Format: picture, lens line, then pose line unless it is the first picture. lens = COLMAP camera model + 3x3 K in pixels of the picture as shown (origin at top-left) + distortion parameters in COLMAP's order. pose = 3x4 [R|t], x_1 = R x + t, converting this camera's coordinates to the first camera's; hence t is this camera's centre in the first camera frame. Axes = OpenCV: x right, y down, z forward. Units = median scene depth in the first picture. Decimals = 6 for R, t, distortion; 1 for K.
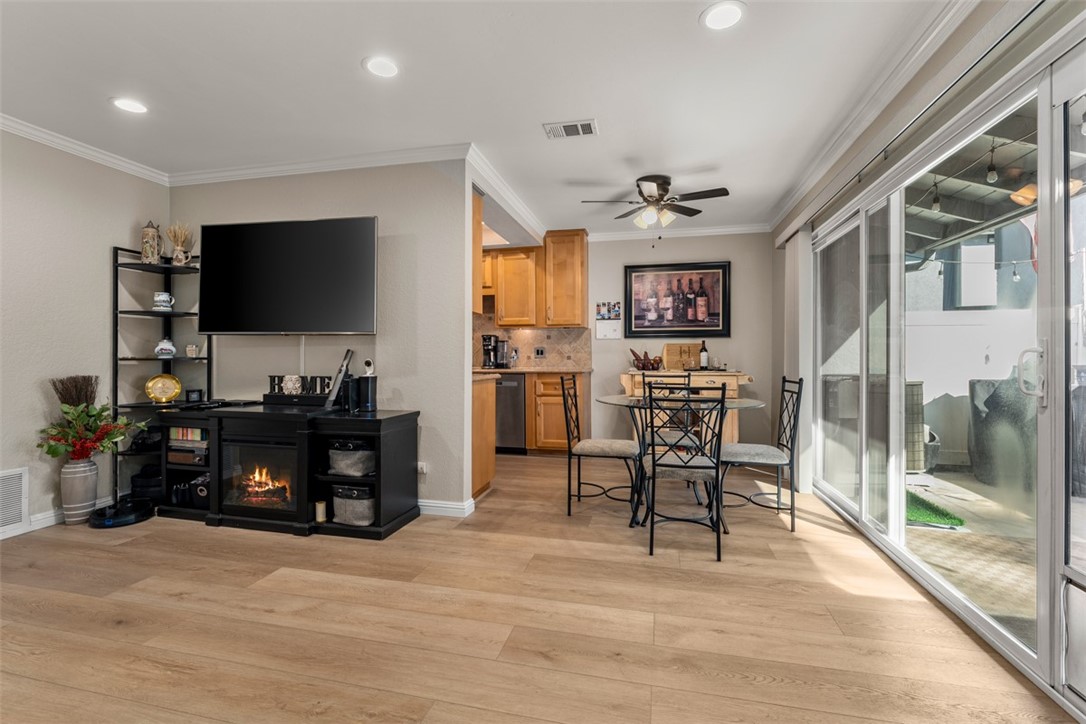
lens RADIAL K [[487.2, 0, 542.0], [0, 487.2, 357.5], [0, 0, 1]] dist [0.000185, -0.000006]
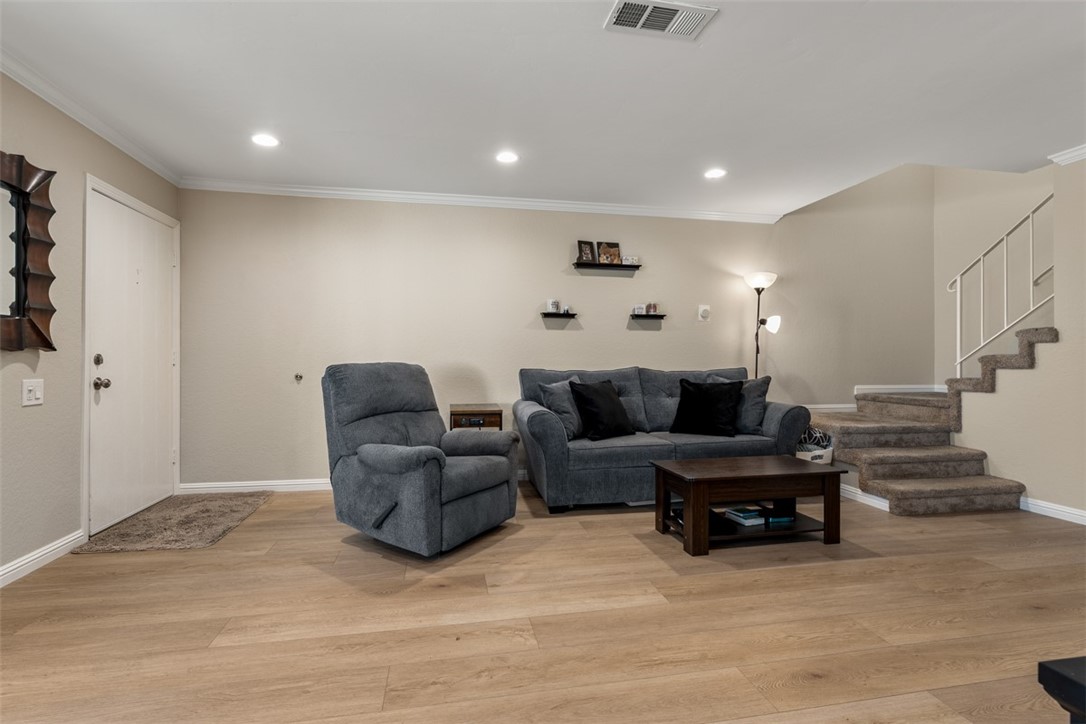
lens RADIAL K [[499.2, 0, 543.0], [0, 499.2, 362.0], [0, 0, 1]] dist [-0.001011, -0.000047]
pose [[-0.906993, -0.001515, -0.421143, -0.026749], [-0.003332, 0.999988, 0.003578, -0.001257], [0.421133, 0.004648, -0.906987, 0.608644]]
